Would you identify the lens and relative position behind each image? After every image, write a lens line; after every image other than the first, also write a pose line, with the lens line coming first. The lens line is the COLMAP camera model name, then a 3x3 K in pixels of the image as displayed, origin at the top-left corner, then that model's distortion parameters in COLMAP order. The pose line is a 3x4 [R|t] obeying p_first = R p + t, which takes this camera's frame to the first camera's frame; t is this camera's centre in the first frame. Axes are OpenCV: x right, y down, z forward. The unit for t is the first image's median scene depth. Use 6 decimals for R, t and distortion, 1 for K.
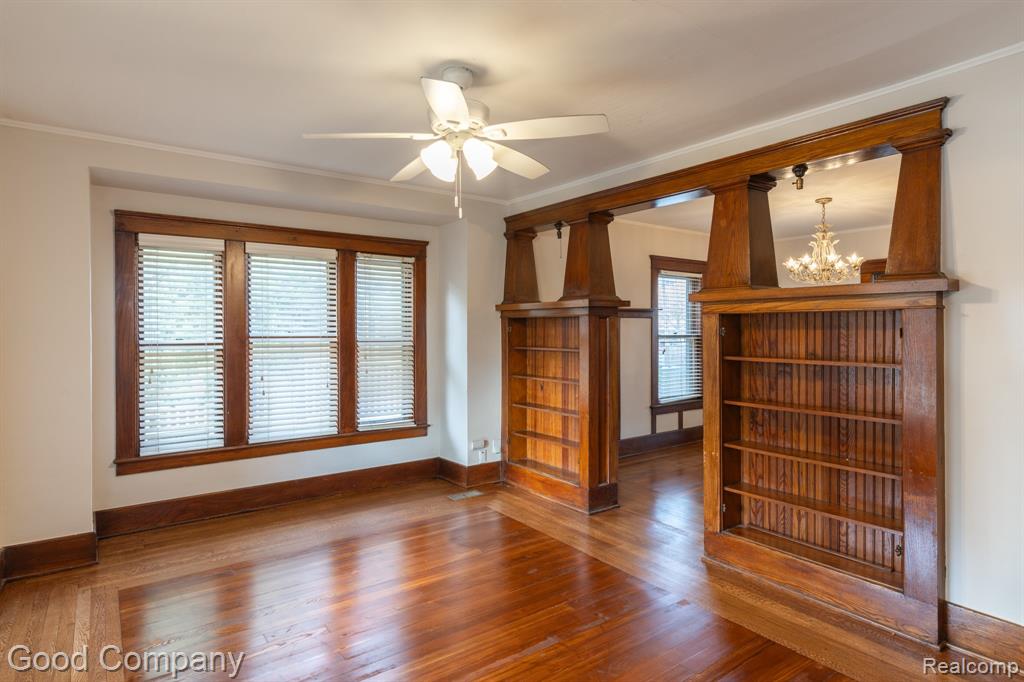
lens RADIAL K [[559.5, 0, 512.0], [0, 559.5, 341.0], [0, 0, 1]] dist [0.000178, -0.000429]
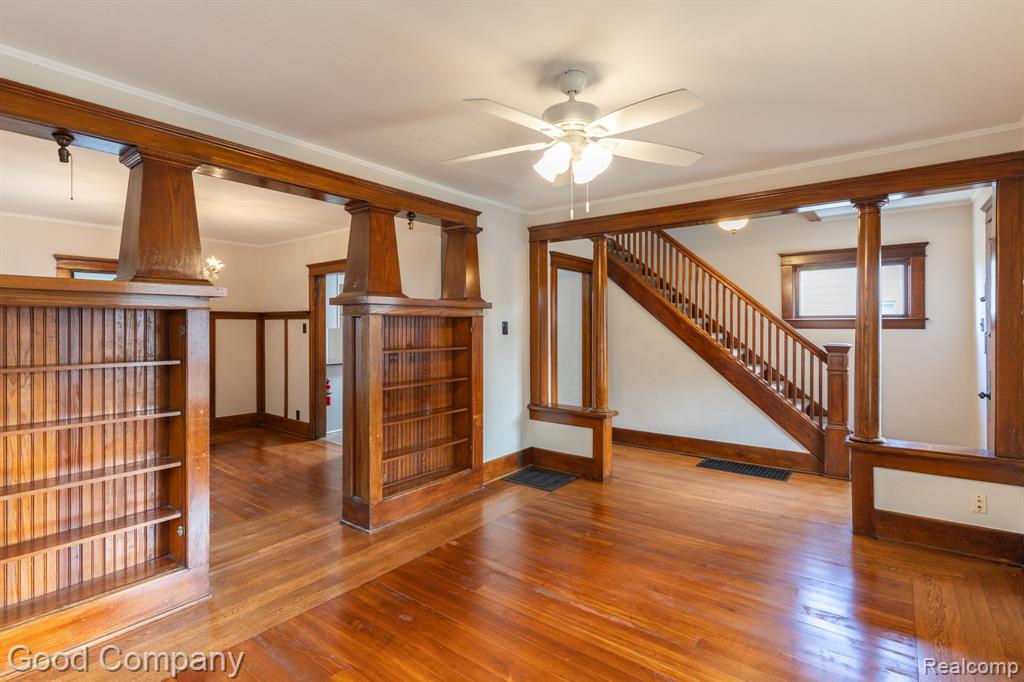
lens RADIAL K [[494.9, 0, 507.8], [0, 494.9, 327.3], [0, 0, 1]] dist [0.003134, 0.000550]
pose [[-0.271539, -0.000838, 0.962427, -0.368036], [0.025437, 0.999644, 0.008047, -0.012177], [-0.962091, 0.026666, -0.271421, 0.535994]]
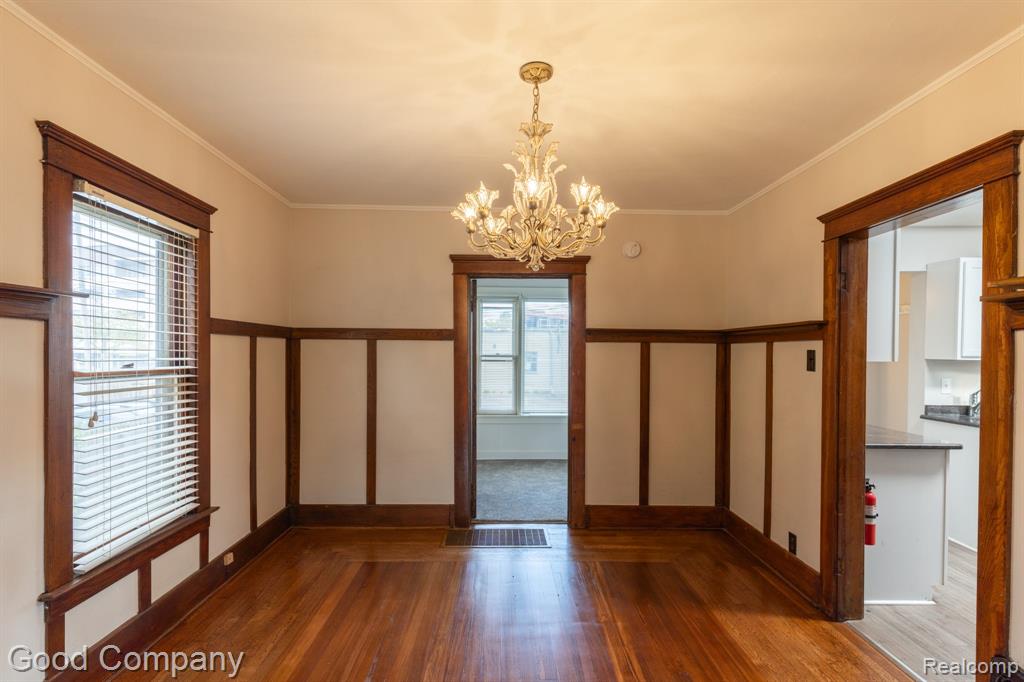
lens RADIAL K [[517.7, 0, 509.5], [0, 517.7, 357.7], [0, 0, 1]] dist [-0.001325, 0.000157]
pose [[0.576082, 0.001432, 0.817391, 0.160169], [0.011475, 0.999886, -0.009838, -0.013572], [-0.817311, 0.015047, 0.576000, 0.612389]]
